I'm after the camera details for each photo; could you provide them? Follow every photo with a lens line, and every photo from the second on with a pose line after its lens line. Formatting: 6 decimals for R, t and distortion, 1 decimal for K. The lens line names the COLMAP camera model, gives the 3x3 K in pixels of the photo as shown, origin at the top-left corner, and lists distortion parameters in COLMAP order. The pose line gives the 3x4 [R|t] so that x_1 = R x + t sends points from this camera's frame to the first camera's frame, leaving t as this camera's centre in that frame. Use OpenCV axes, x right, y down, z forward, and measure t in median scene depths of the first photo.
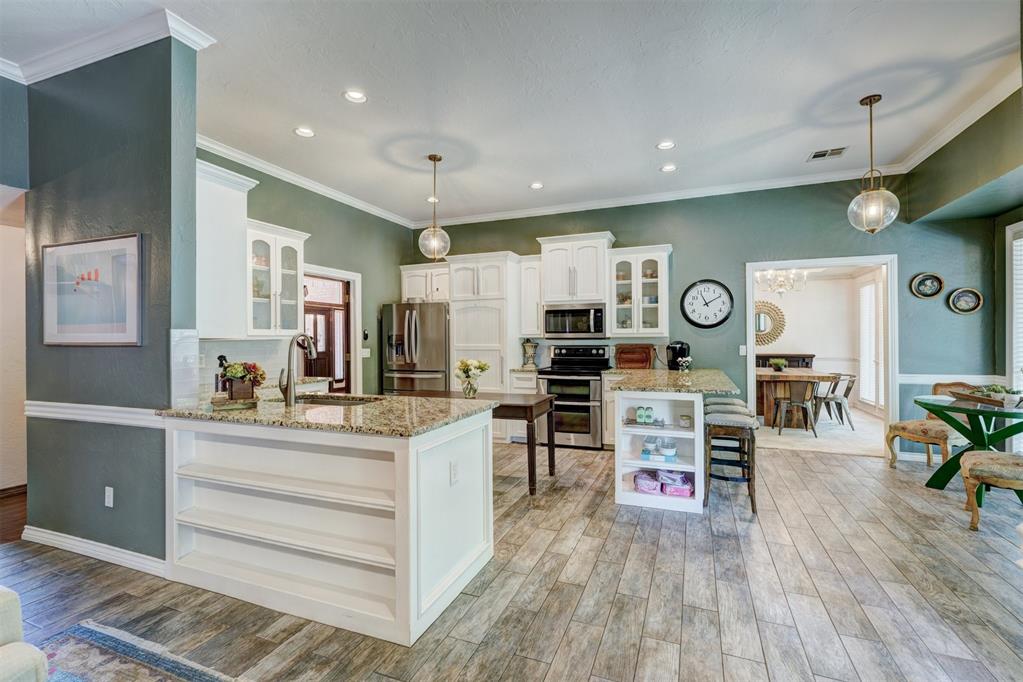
lens RADIAL K [[459.4, 0, 508.5], [0, 459.4, 341.7], [0, 0, 1]] dist [0.003131, -0.001417]
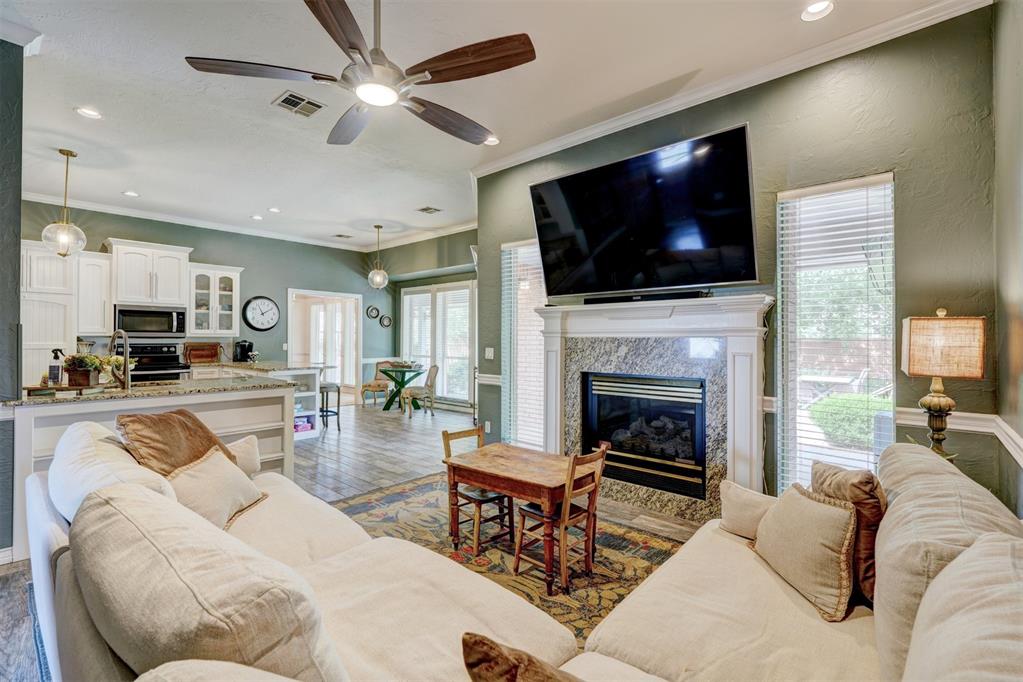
lens RADIAL K [[459.4, 0, 512.8], [0, 459.4, 339.0], [0, 0, 1]] dist [0.003131, -0.001417]
pose [[0.344139, 0.009079, 0.938875, -0.629983], [0.000643, 0.999951, -0.009906, 0.008951], [-0.938918, 0.004013, 0.344116, -0.199328]]
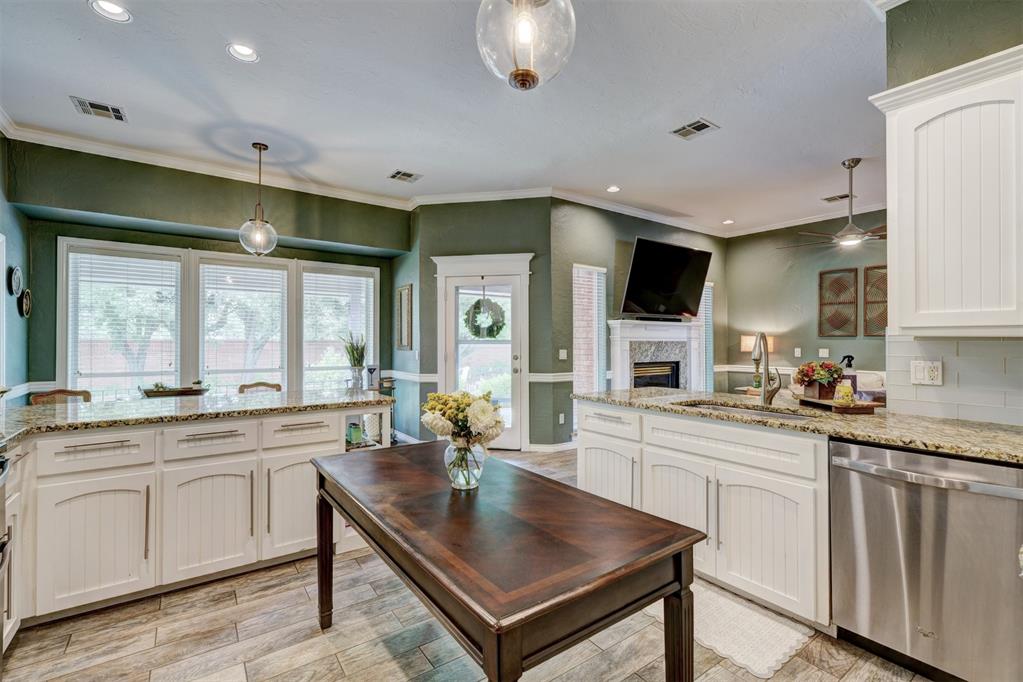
lens RADIAL K [[459.4, 0, 512.2], [0, 459.4, 343.6], [0, 0, 1]] dist [0.003131, -0.001417]
pose [[-0.842657, 0.006896, 0.538406, -0.270063], [0.010837, 0.999933, 0.004154, -0.001871], [-0.538341, 0.009335, -0.842675, 1.068026]]
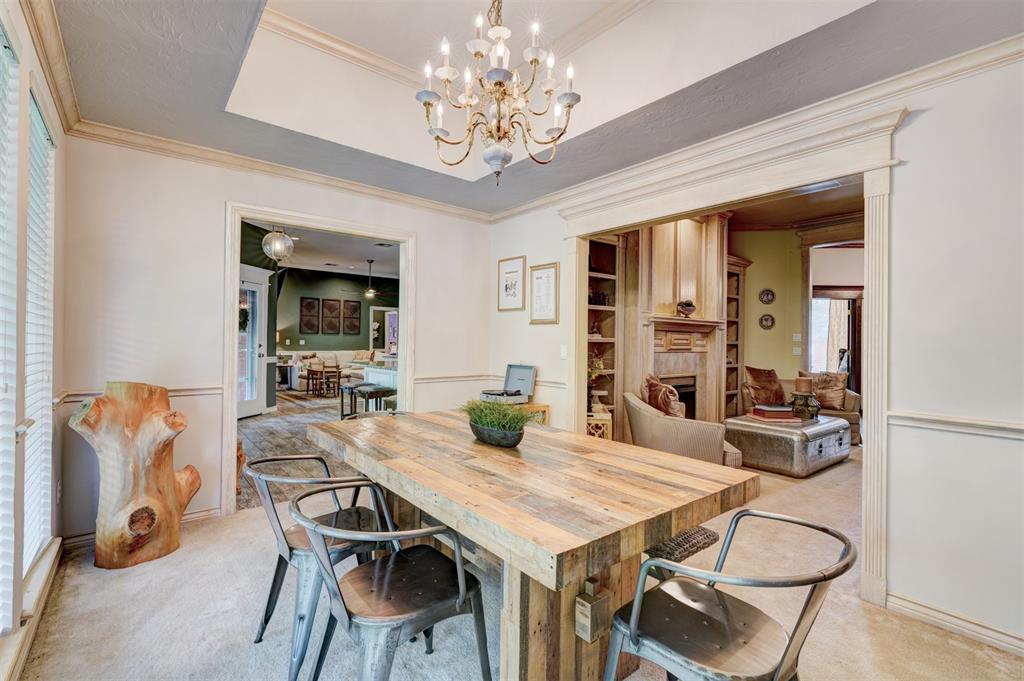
lens RADIAL K [[459.8, 0, 511.4], [0, 459.8, 339.4], [0, 0, 1]] dist [0.003131, -0.001417]
pose [[-0.485356, -0.000868, -0.874316, 1.106557], [-0.012234, 0.999908, 0.005799, -0.002132], [0.874231, 0.013511, -0.485323, 1.527154]]
